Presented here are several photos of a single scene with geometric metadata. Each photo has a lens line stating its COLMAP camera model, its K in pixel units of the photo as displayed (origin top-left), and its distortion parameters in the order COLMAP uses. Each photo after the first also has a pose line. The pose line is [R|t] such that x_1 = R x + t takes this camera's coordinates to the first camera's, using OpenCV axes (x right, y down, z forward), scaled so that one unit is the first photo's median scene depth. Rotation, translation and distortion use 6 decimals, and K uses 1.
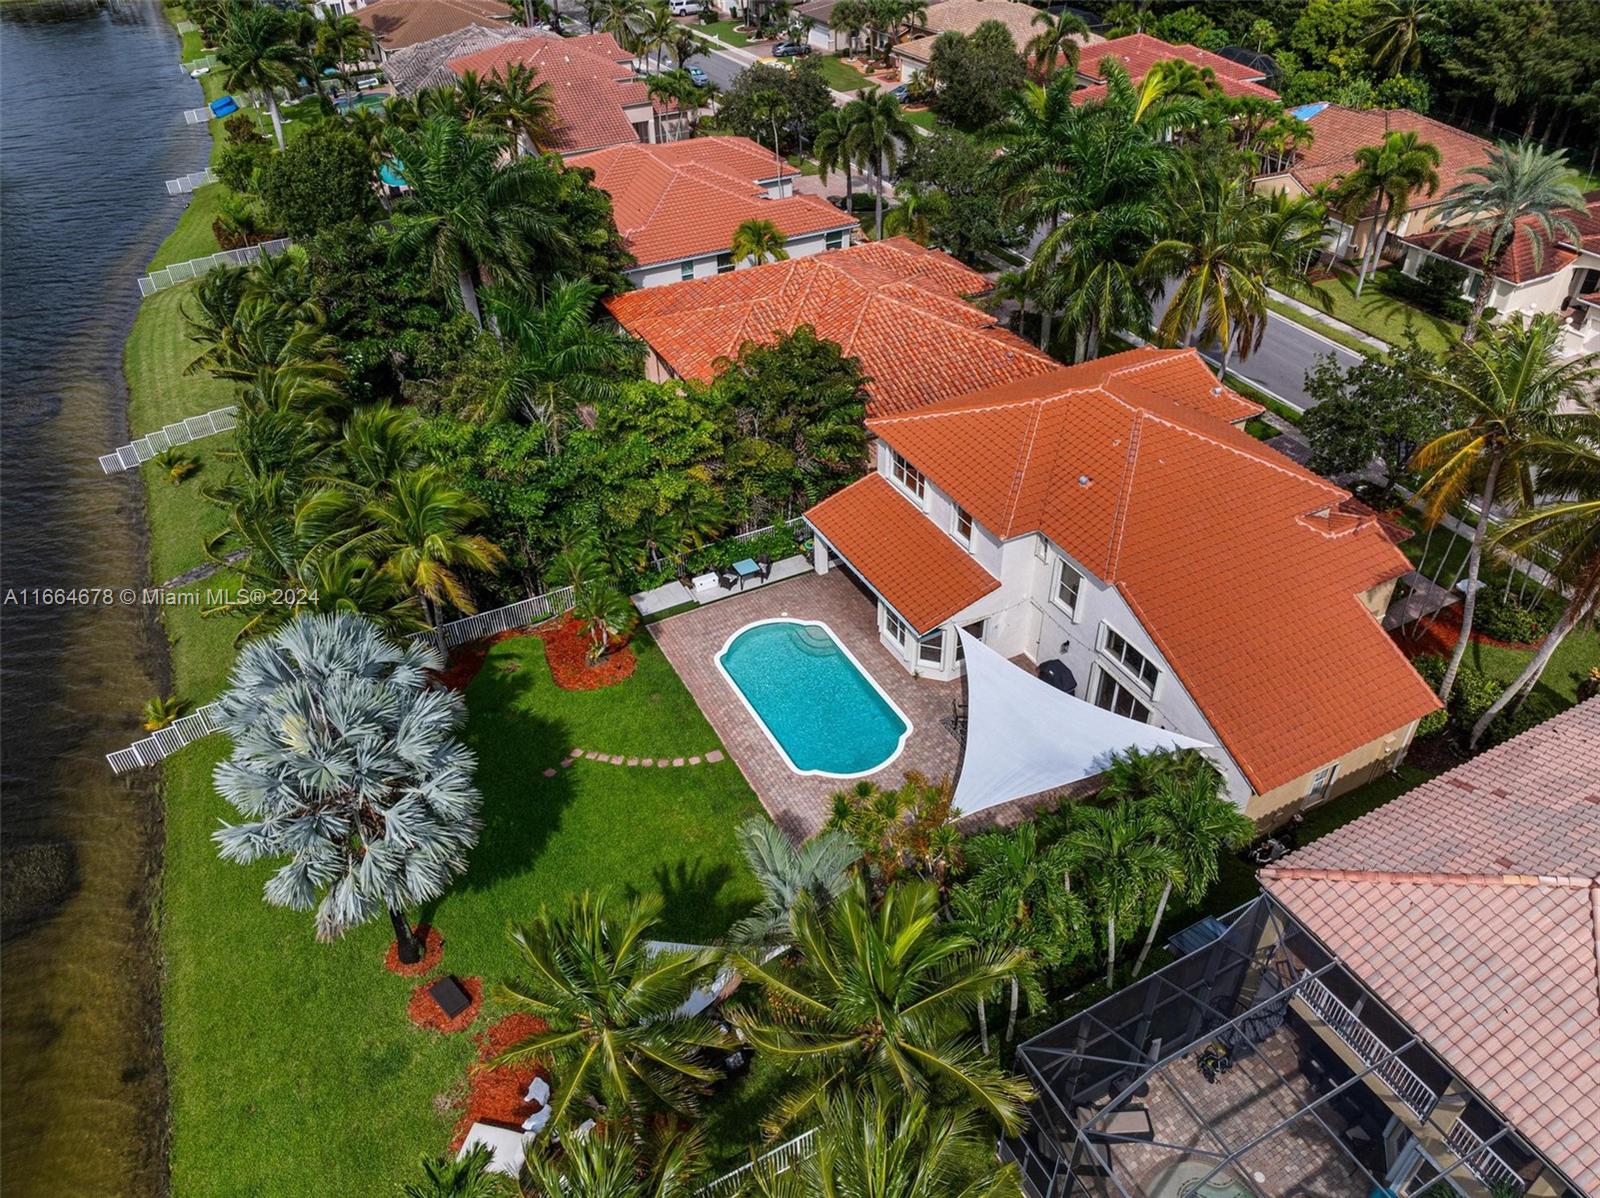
lens RADIAL K [[1133.4, 0, 800.0], [0, 1133.4, 599.0], [0, 0, 1]] dist [-0.013773, -0.000979]
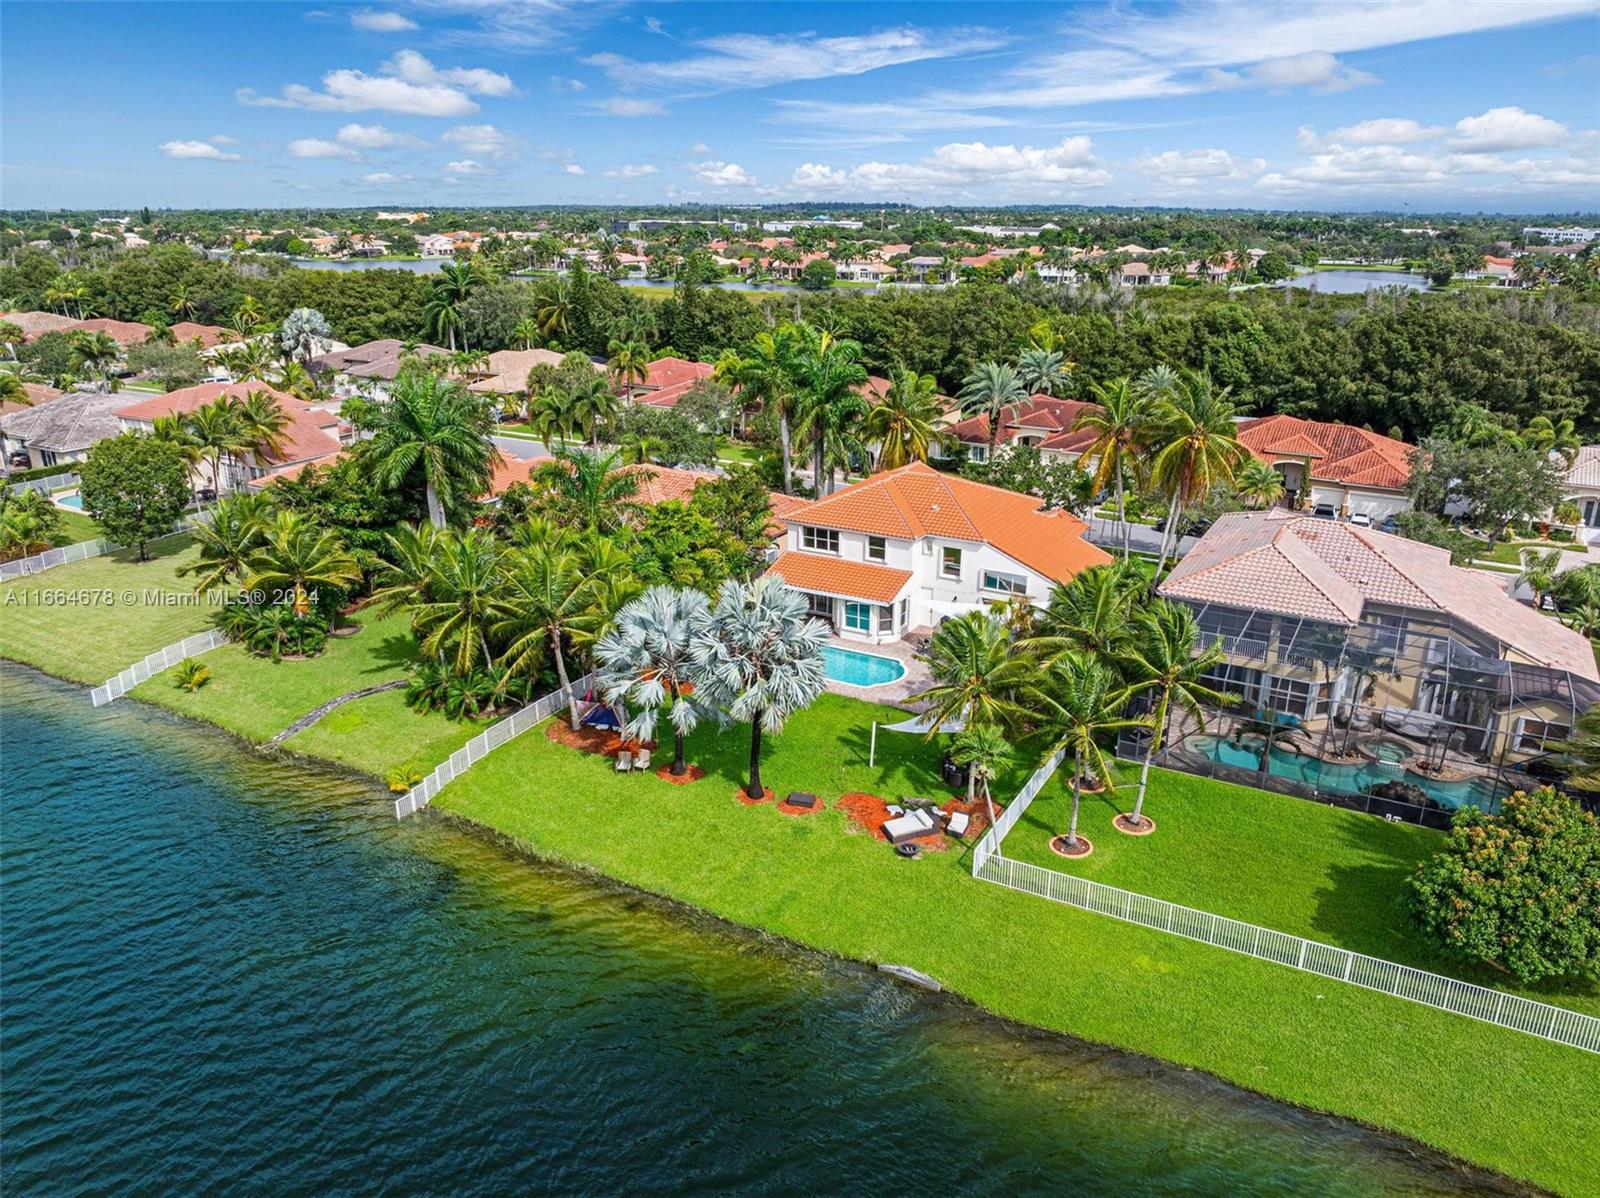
lens RADIAL K [[1133.4, 0, 800.0], [0, 1133.4, 599.0], [0, 0, 1]] dist [-0.013773, -0.000979]
pose [[0.845890, -0.165476, 0.507039, -0.786518], [0.315127, 0.922039, -0.224810, 0.332293], [-0.430309, 0.349946, 0.832089, -0.293087]]
